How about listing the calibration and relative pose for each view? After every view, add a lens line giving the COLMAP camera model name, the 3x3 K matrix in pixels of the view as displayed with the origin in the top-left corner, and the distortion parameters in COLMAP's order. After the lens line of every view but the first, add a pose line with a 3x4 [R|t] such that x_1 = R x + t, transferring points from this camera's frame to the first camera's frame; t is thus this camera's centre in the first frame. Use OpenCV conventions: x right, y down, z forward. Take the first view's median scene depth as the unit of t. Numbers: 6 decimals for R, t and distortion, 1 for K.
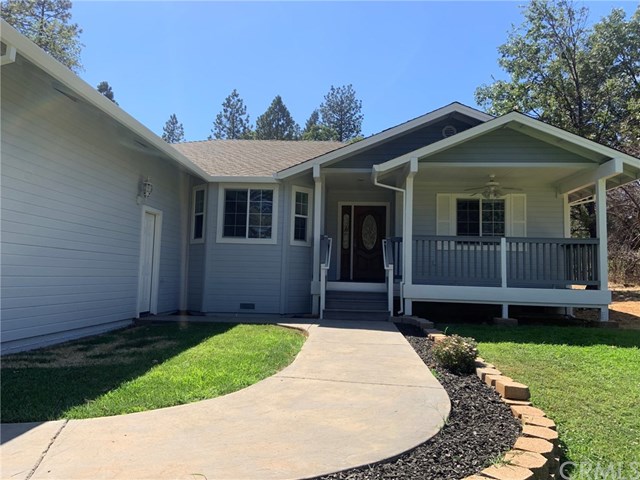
lens RADIAL K [[492.2, 0, 324.3], [0, 492.2, 232.9], [0, 0, 1]] dist [0.144545, -0.172240]
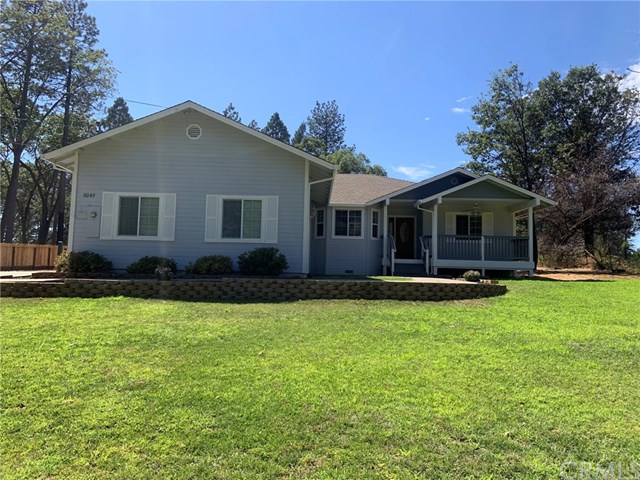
lens RADIAL K [[476.9, 0, 320.0], [0, 476.9, 240.0], [0, 0, 1]] dist [0.126602, -0.136550]
pose [[0.998386, 0.001017, 0.056784, -0.190824], [-0.002021, 0.999843, 0.017630, -0.003133], [-0.056757, -0.017716, 0.998231, -0.423874]]
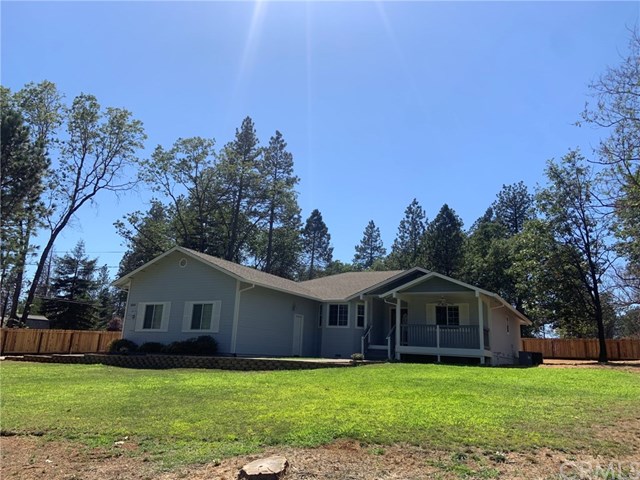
lens RADIAL K [[492.2, 0, 324.3], [0, 492.2, 232.9], [0, 0, 1]] dist [0.144545, -0.172240]
pose [[0.913440, -0.084136, -0.398181, 0.393538], [0.013472, 0.984112, -0.177037, -0.004473], [0.406750, 0.156348, 0.900061, -0.628168]]
